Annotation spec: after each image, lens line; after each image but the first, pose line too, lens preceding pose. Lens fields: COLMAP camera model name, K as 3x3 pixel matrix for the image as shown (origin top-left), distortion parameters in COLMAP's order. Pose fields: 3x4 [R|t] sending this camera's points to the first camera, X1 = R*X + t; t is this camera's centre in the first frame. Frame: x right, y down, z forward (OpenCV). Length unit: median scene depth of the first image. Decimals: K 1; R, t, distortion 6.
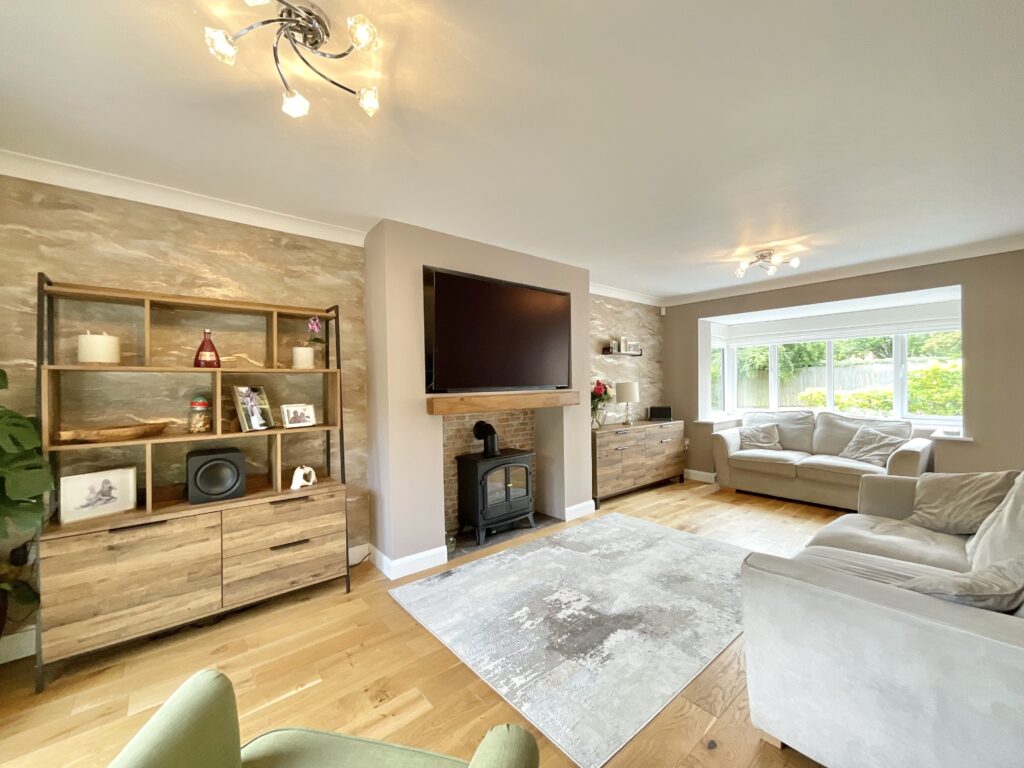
lens RADIAL K [[415.3, 0, 512.0], [0, 415.3, 384.0], [0, 0, 1]] dist [-0.002226, -0.000167]
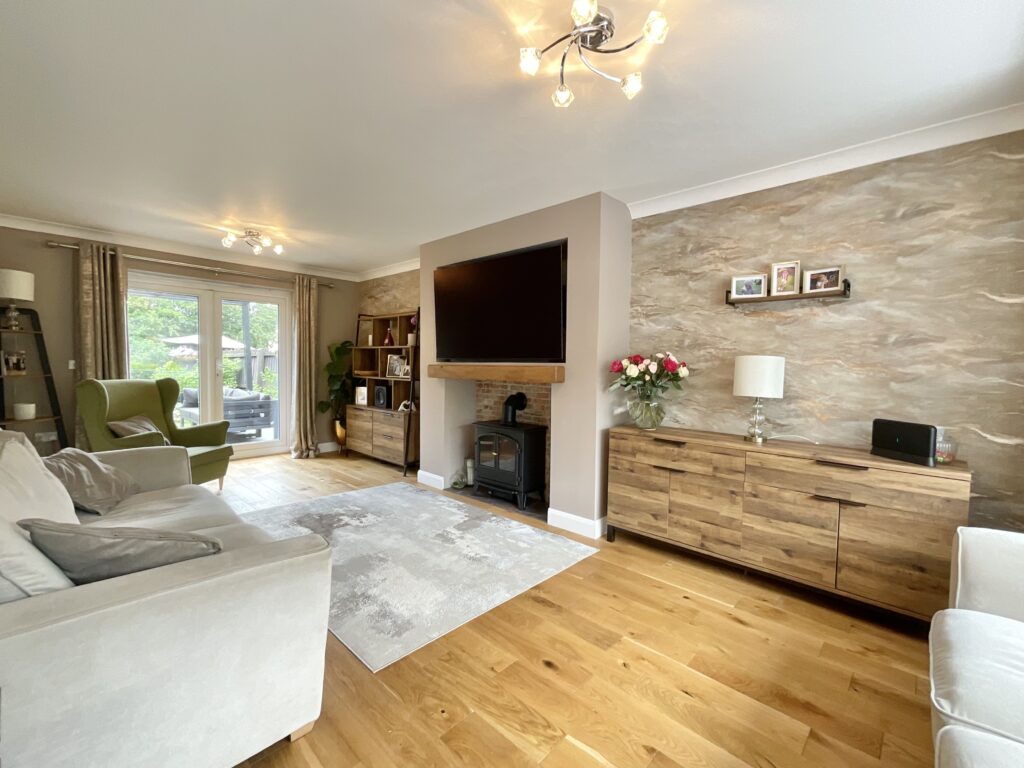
lens RADIAL K [[445.0, 0, 512.0], [0, 445.0, 384.0], [0, 0, 1]] dist [0.008534, 0.000344]
pose [[0.118991, 0.061750, -0.990973, 1.115057], [-0.018578, 0.998028, 0.059959, 0.001656], [0.992722, 0.011276, 0.119903, 0.926506]]
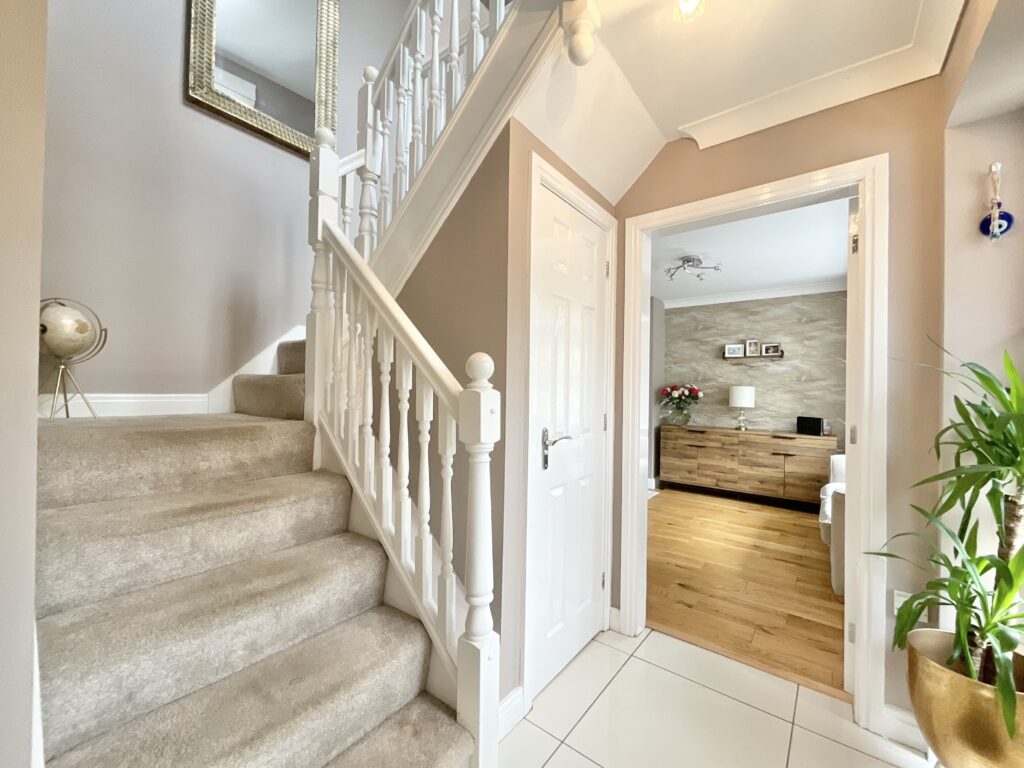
lens RADIAL K [[415.3, 0, 512.0], [0, 415.3, 384.0], [0, 0, 1]] dist [-0.002226, -0.000167]
pose [[0.210969, 0.006281, -0.977473, 1.615703], [-0.020882, 0.999780, 0.001918, -0.002786], [0.977270, 0.020007, 0.211054, 0.378623]]
